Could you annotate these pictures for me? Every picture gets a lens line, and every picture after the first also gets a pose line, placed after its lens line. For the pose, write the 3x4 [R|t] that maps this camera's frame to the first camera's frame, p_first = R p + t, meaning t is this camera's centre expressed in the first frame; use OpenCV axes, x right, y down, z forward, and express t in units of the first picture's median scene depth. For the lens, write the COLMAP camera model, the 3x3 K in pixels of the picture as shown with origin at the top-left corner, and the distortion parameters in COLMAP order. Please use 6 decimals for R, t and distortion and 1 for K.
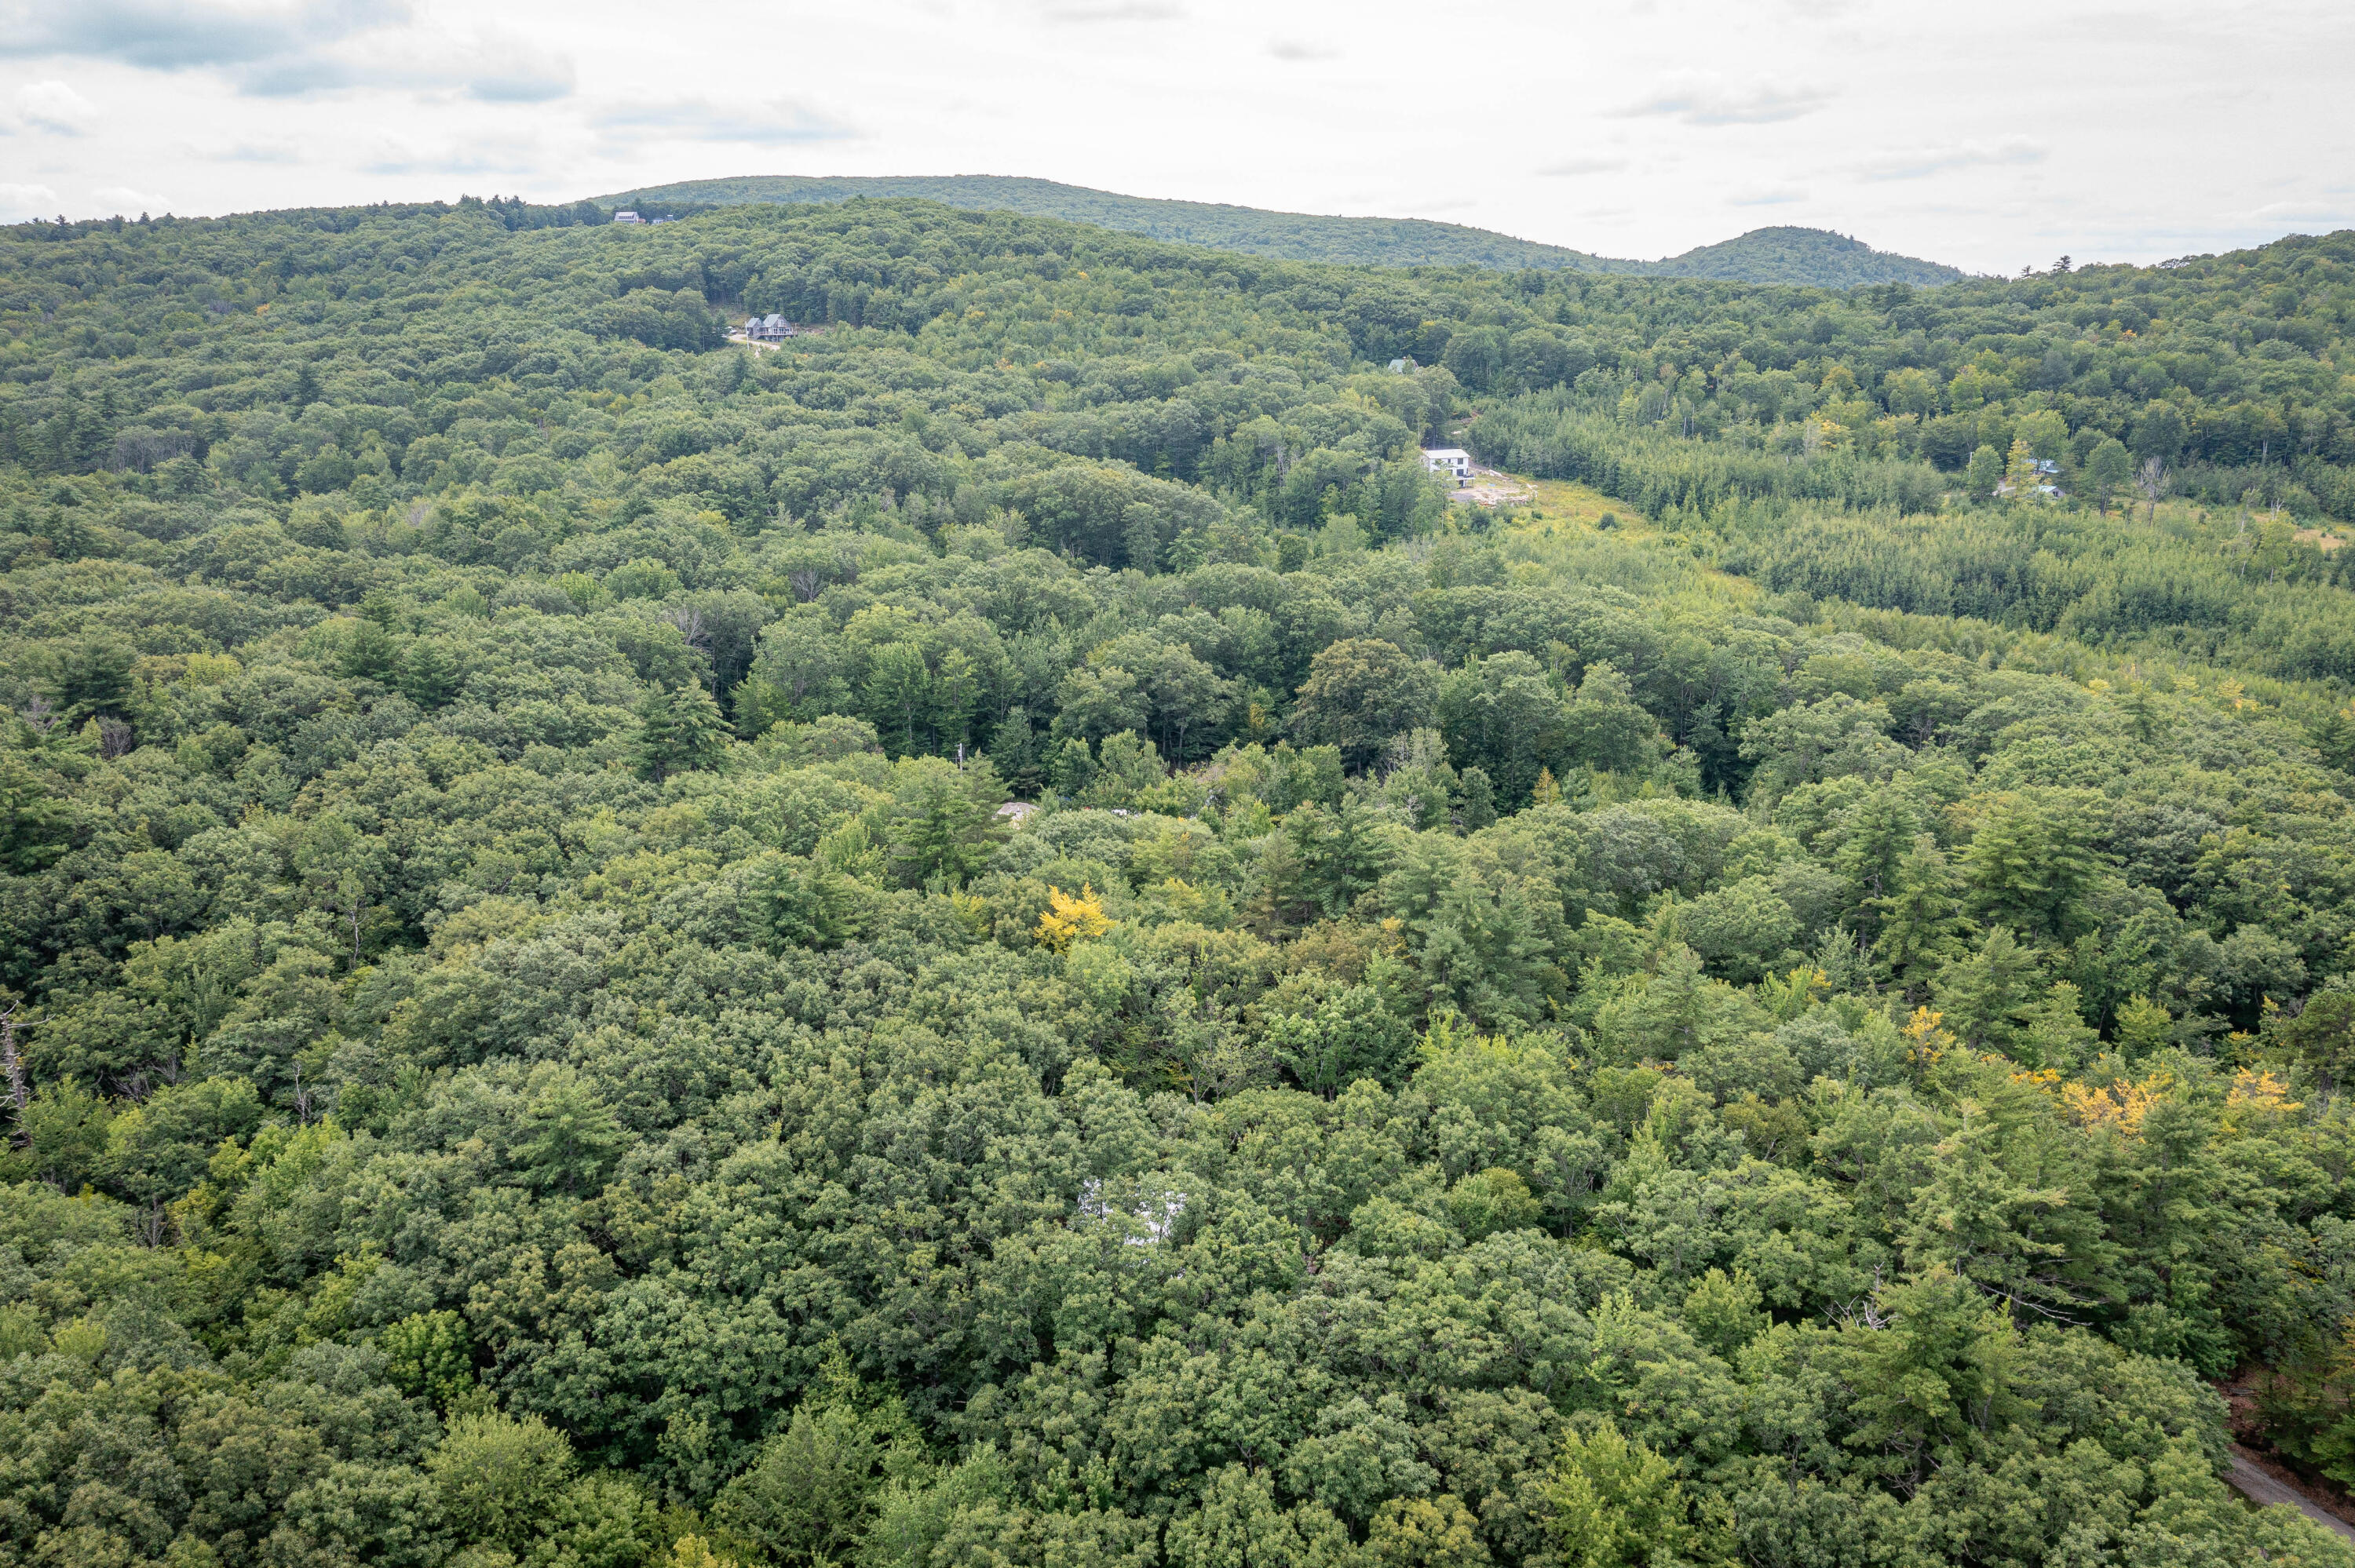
lens RADIAL K [[1855.5, 0, 1177.8], [0, 1855.5, 776.0], [0, 0, 1]] dist [-0.006553, 0.009198]
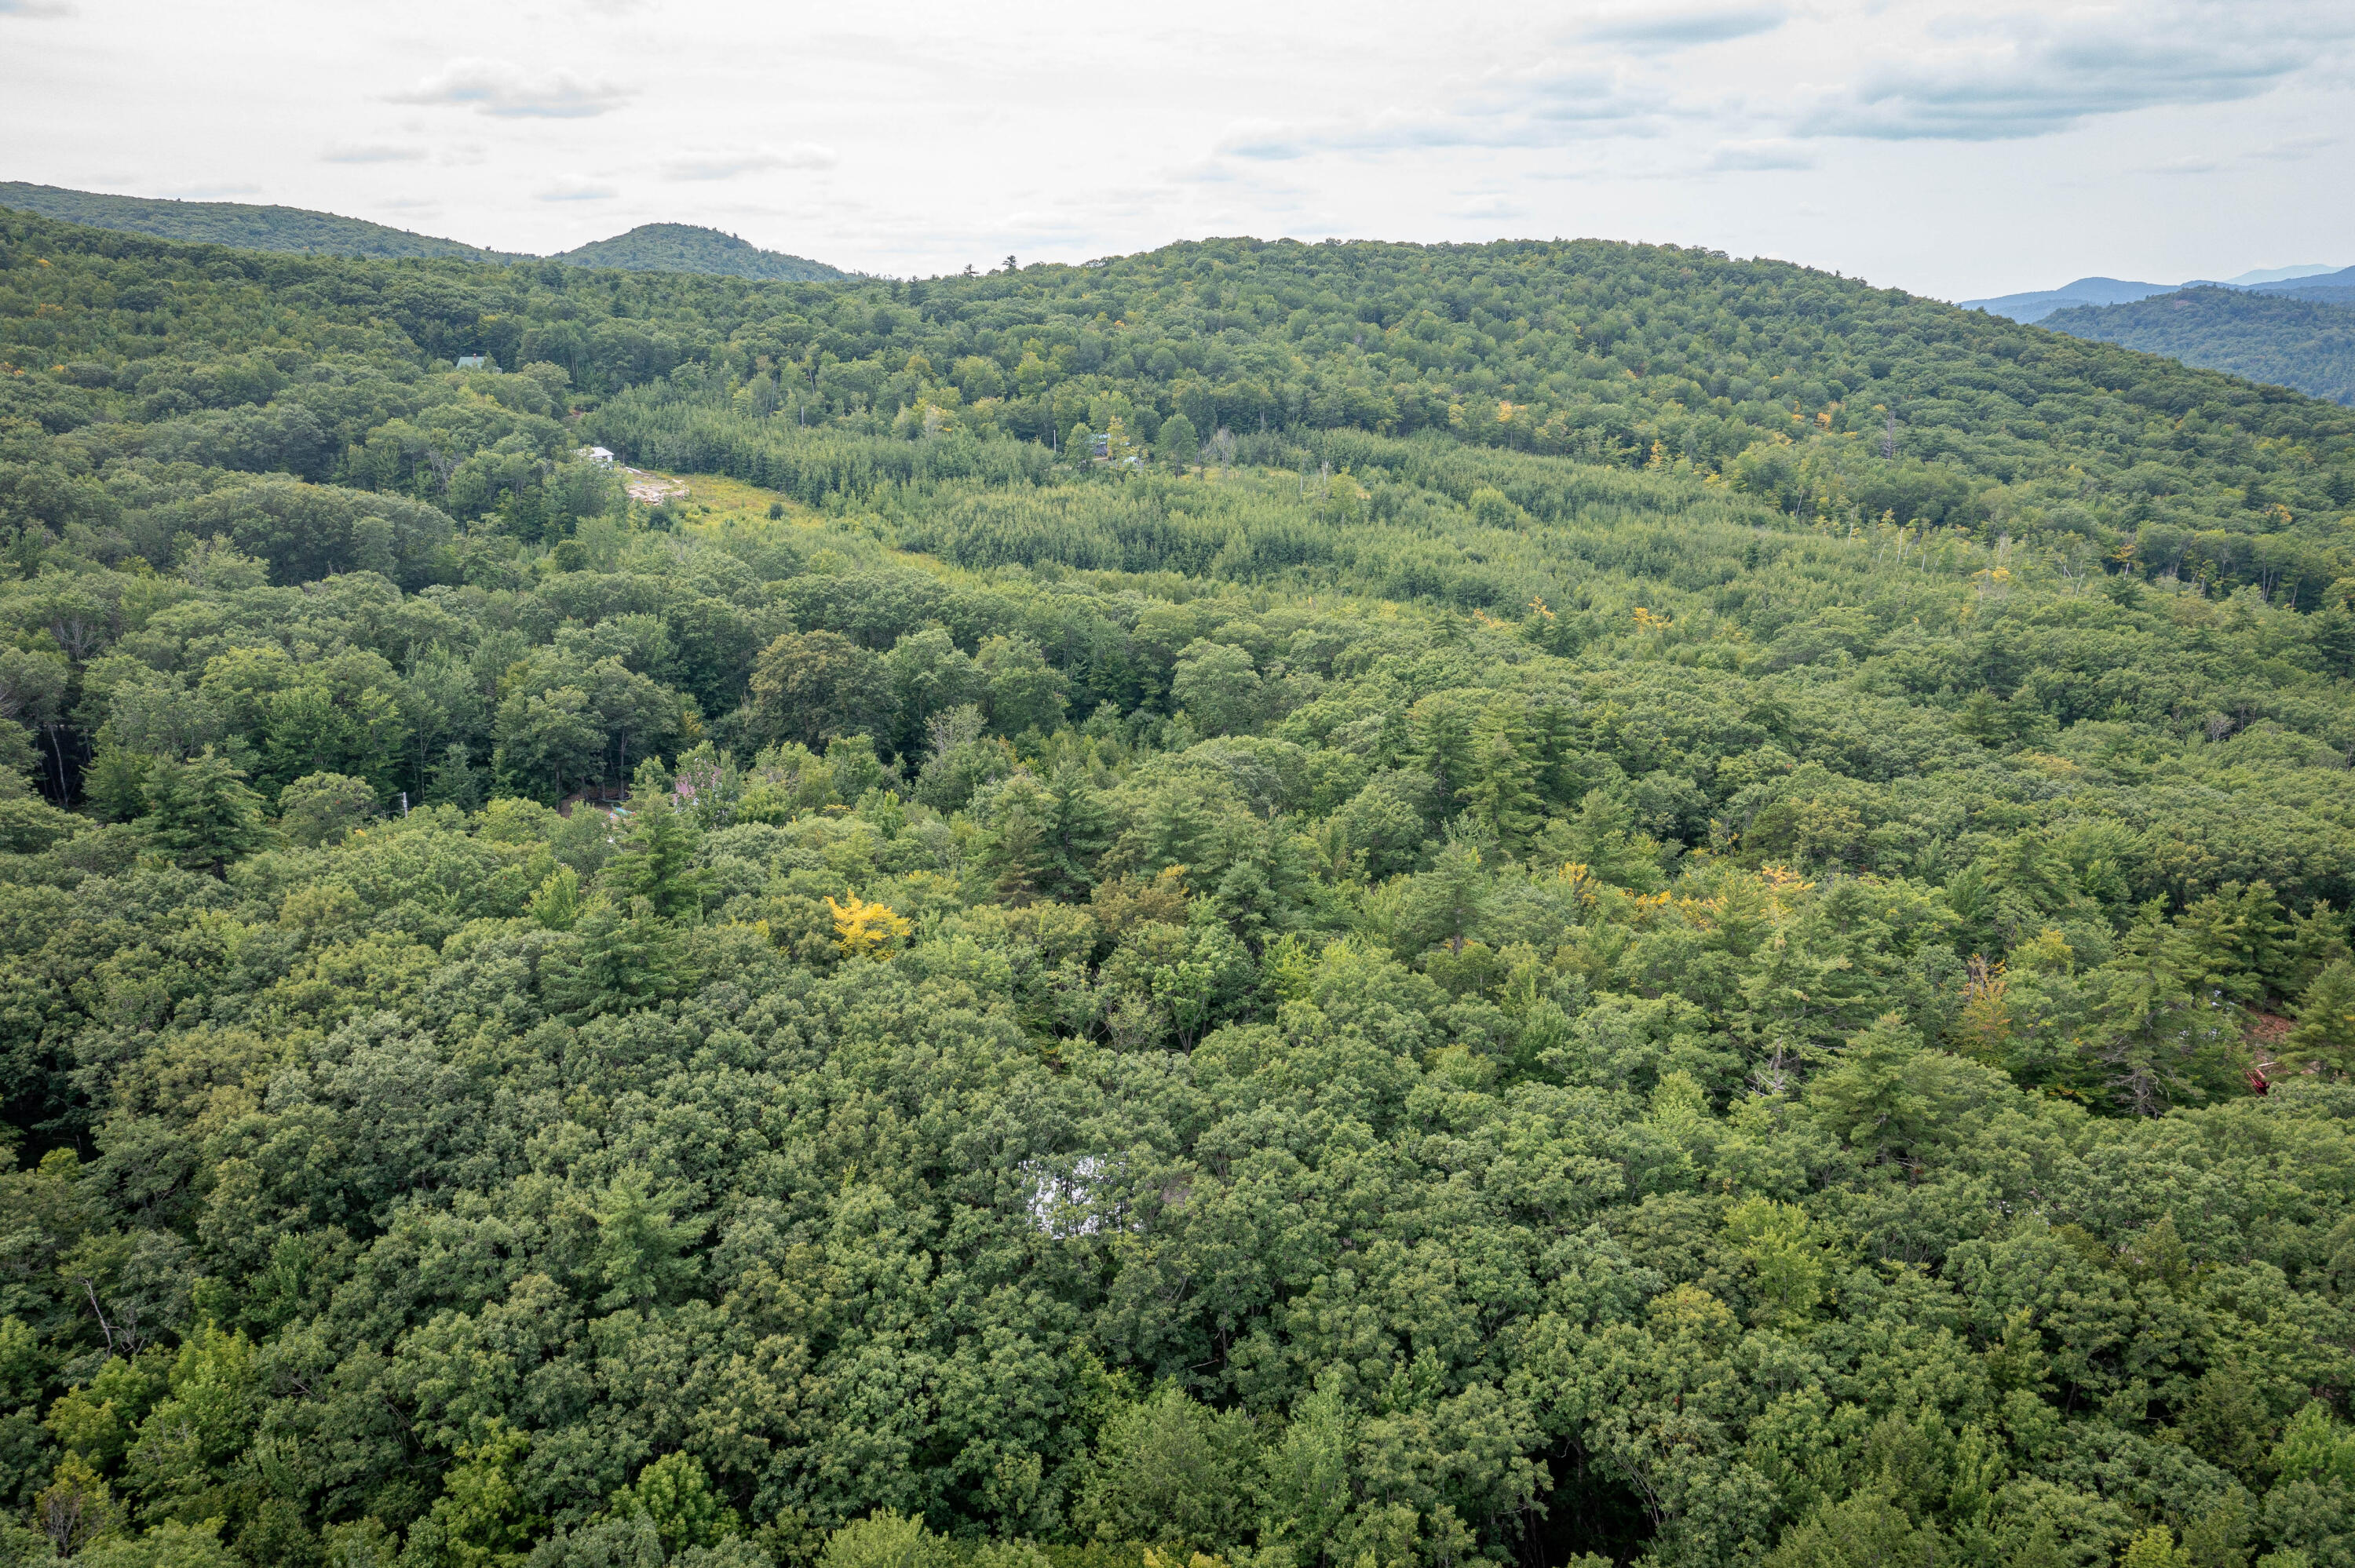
lens RADIAL K [[1855.5, 0, 1183.8], [0, 1855.5, 790.9], [0, 0, 1]] dist [-0.006553, 0.009198]
pose [[0.822411, -0.144020, 0.550362, -0.140035], [0.138981, 0.988975, 0.051117, -0.005814], [-0.551656, 0.034450, 0.833360, 0.031839]]
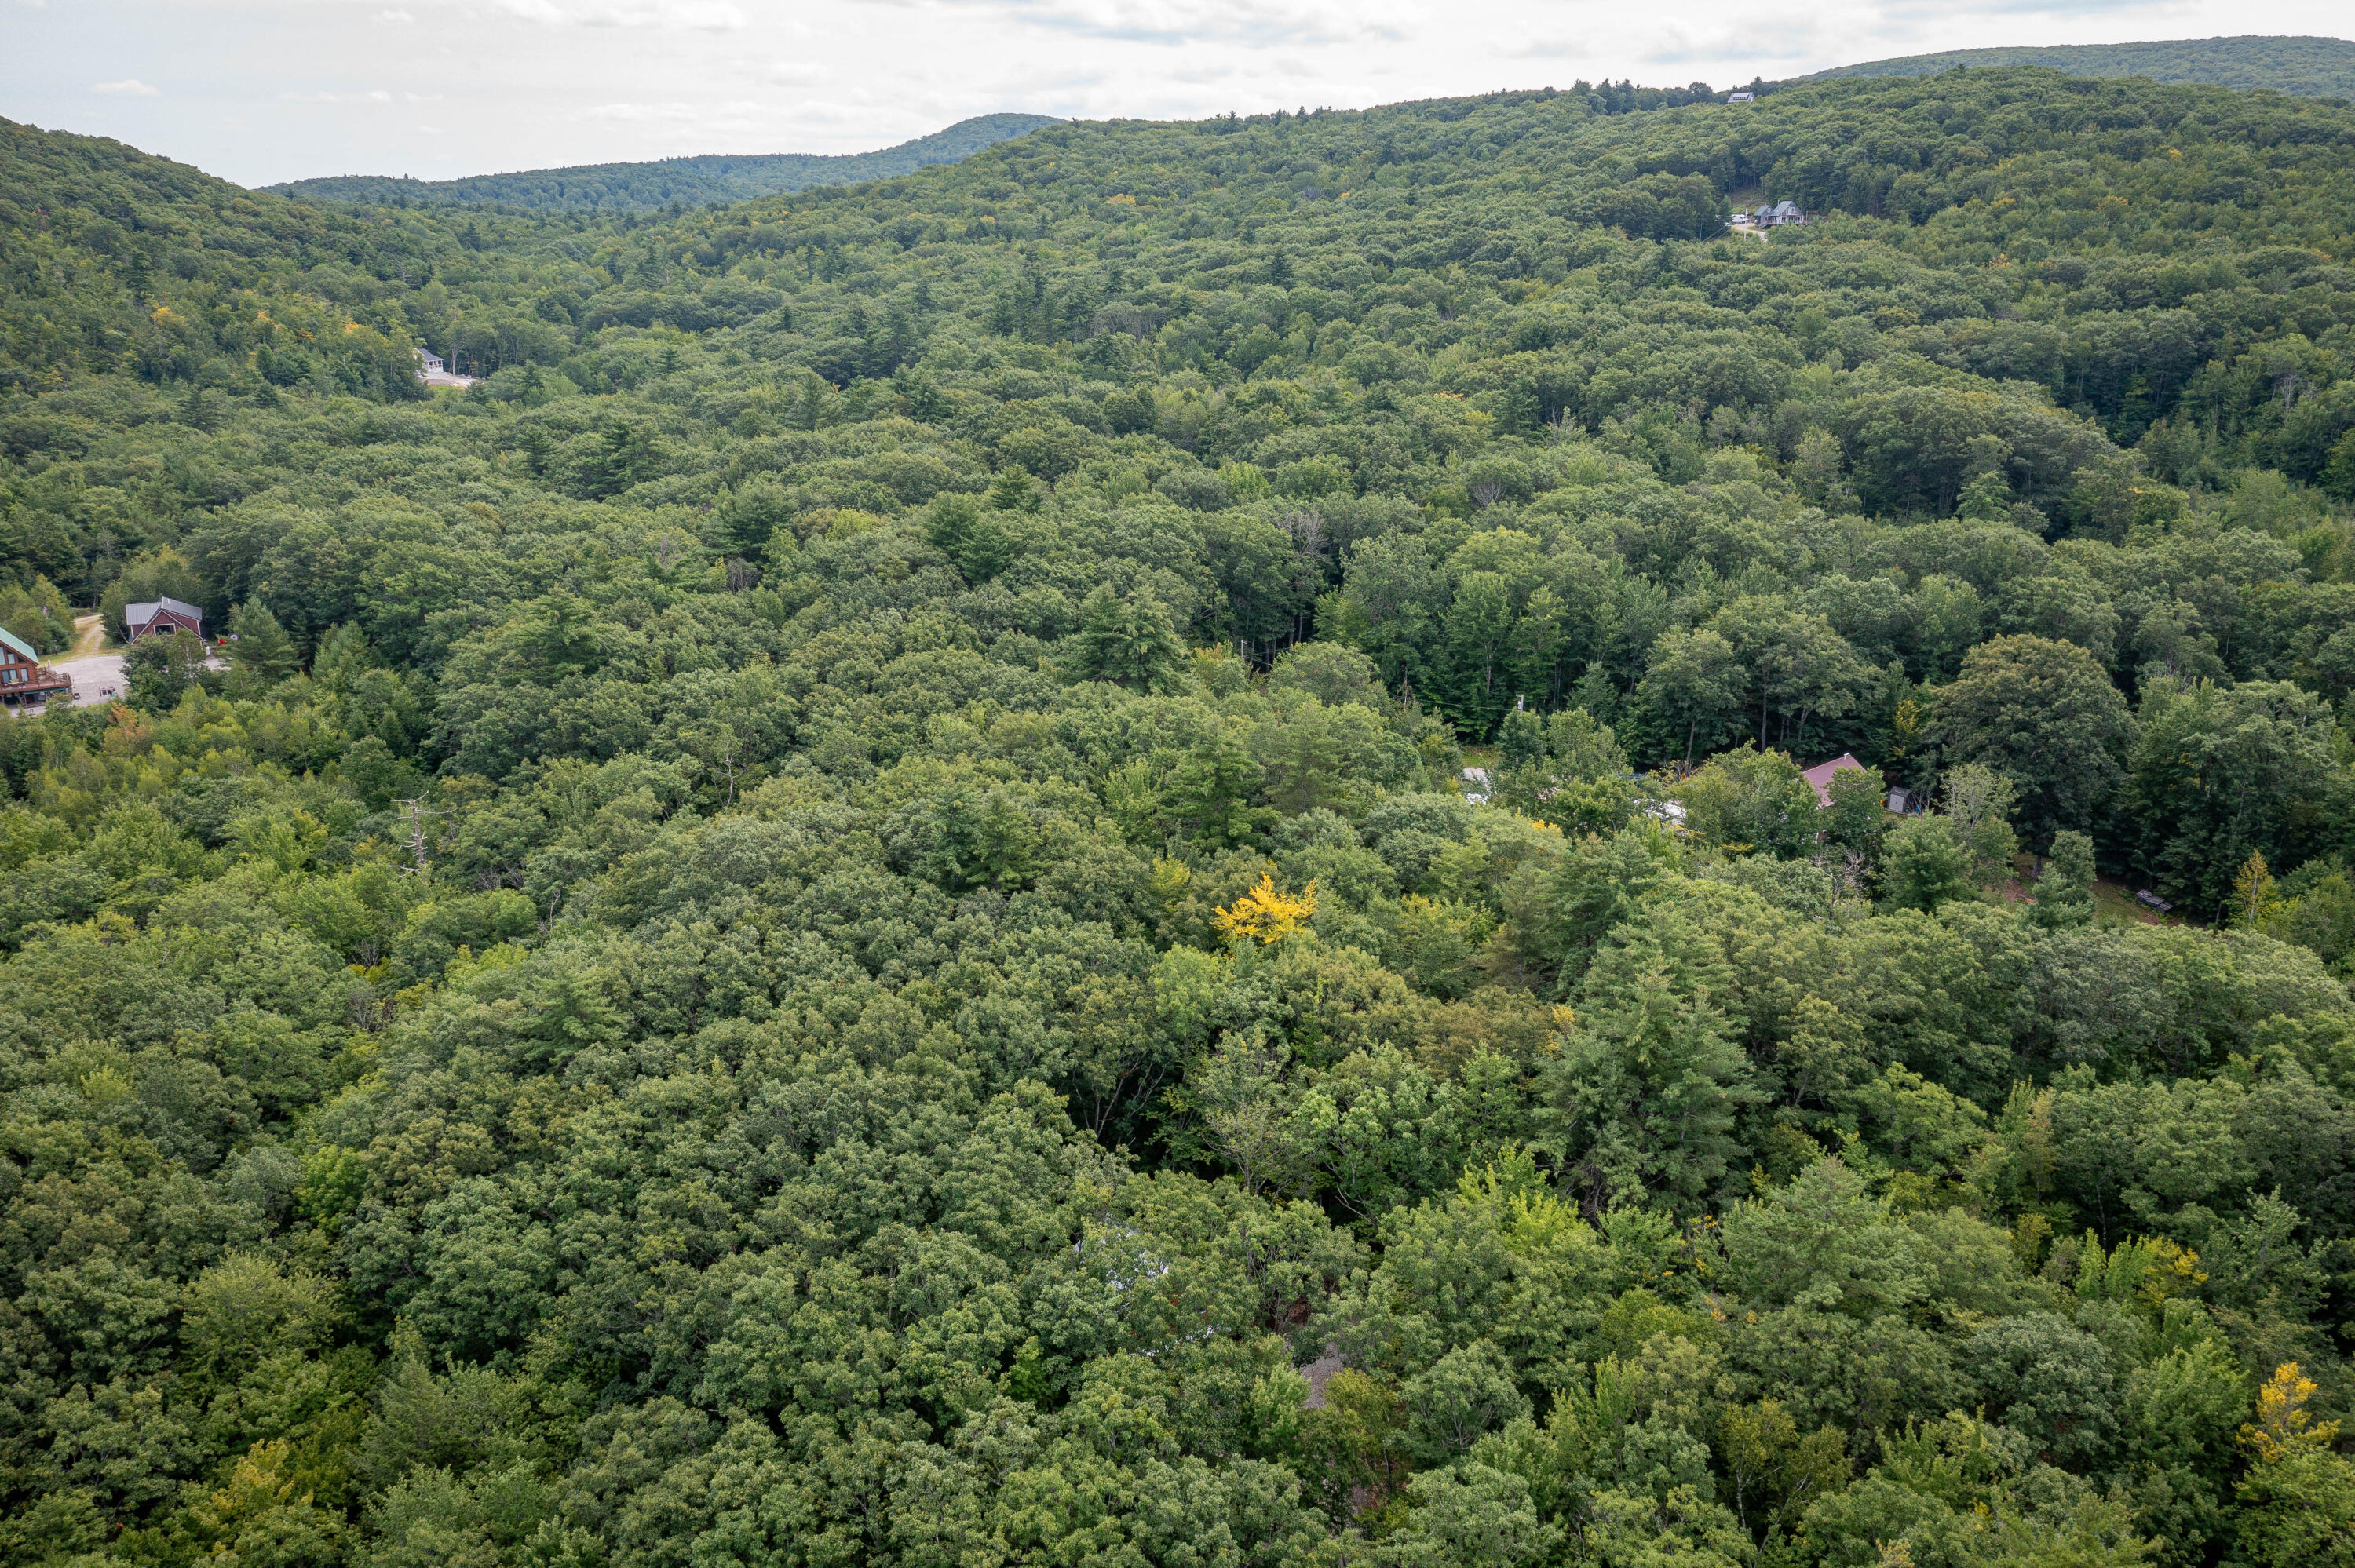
lens RADIAL K [[1855.5, 0, 1174.4], [0, 1855.5, 780.4], [0, 0, 1]] dist [-0.006553, 0.009198]
pose [[0.812249, 0.174961, -0.556453, 0.111176], [-0.142212, 0.984568, 0.101984, -0.019788], [0.565709, -0.003703, 0.824597, 0.081415]]
